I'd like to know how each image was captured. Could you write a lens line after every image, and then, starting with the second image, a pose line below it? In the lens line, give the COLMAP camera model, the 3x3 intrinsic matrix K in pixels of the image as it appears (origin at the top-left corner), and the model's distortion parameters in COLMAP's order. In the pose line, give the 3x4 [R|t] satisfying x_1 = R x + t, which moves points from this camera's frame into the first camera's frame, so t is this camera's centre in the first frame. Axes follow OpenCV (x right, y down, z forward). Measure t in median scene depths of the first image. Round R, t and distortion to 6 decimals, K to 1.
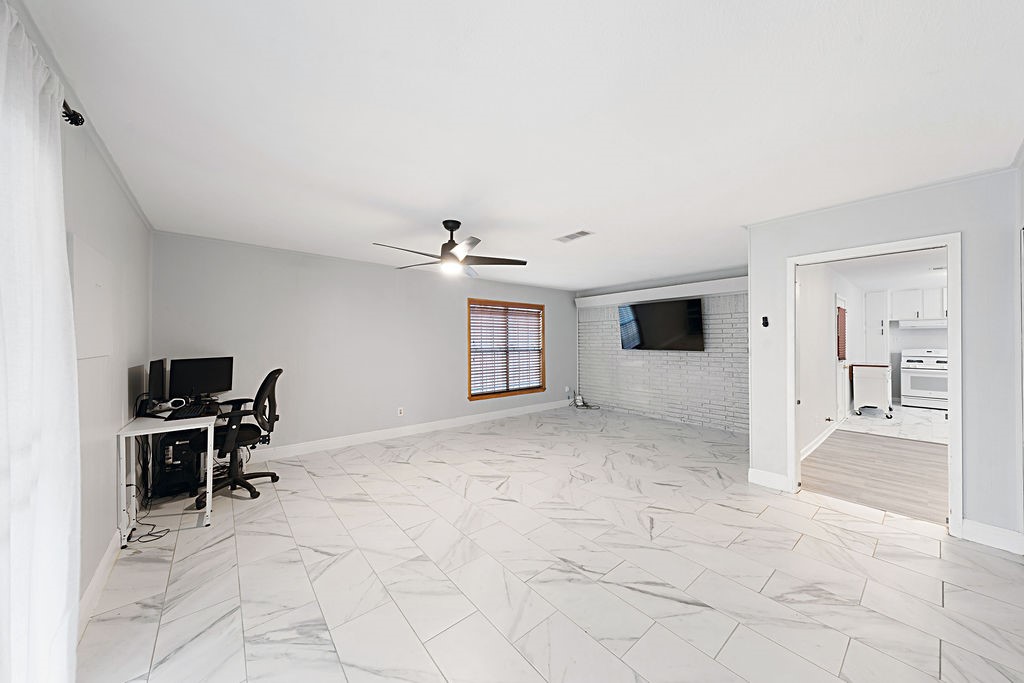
lens RADIAL K [[349.3, 0, 516.5], [0, 349.3, 341.3], [0, 0, 1]] dist [0.008383, -0.002427]
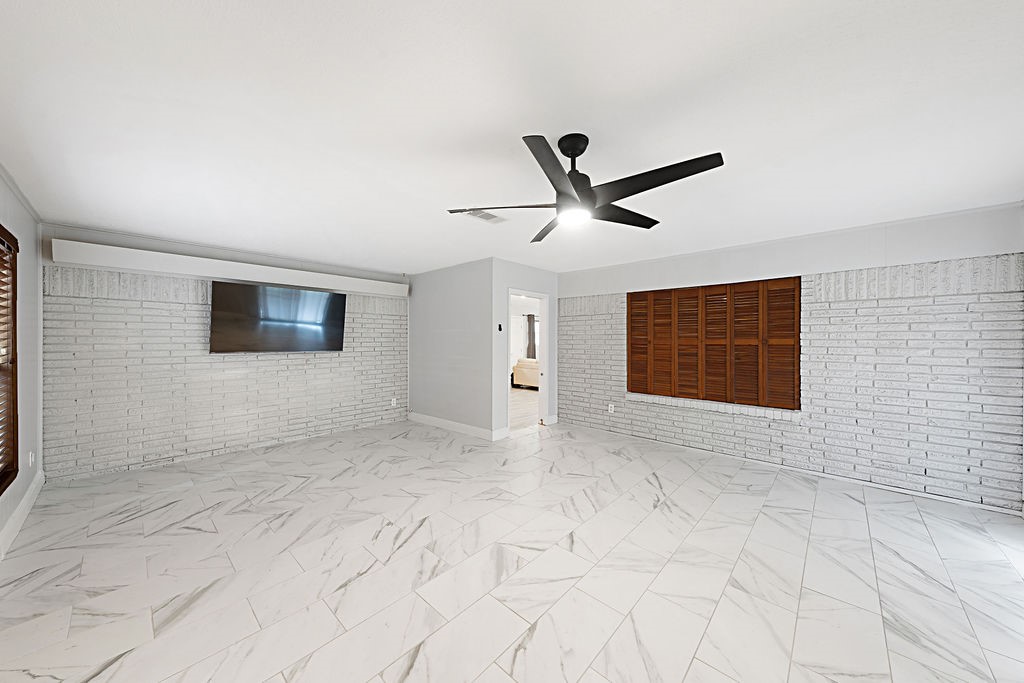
lens RADIAL K [[349.3, 0, 503.7], [0, 349.3, 341.3], [0, 0, 1]] dist [0.008383, -0.002427]
pose [[-0.117225, -0.002172, 0.993103, -0.456394], [-0.001562, 0.999997, 0.002003, -0.000201], [-0.993104, -0.001316, -0.117228, 0.709267]]
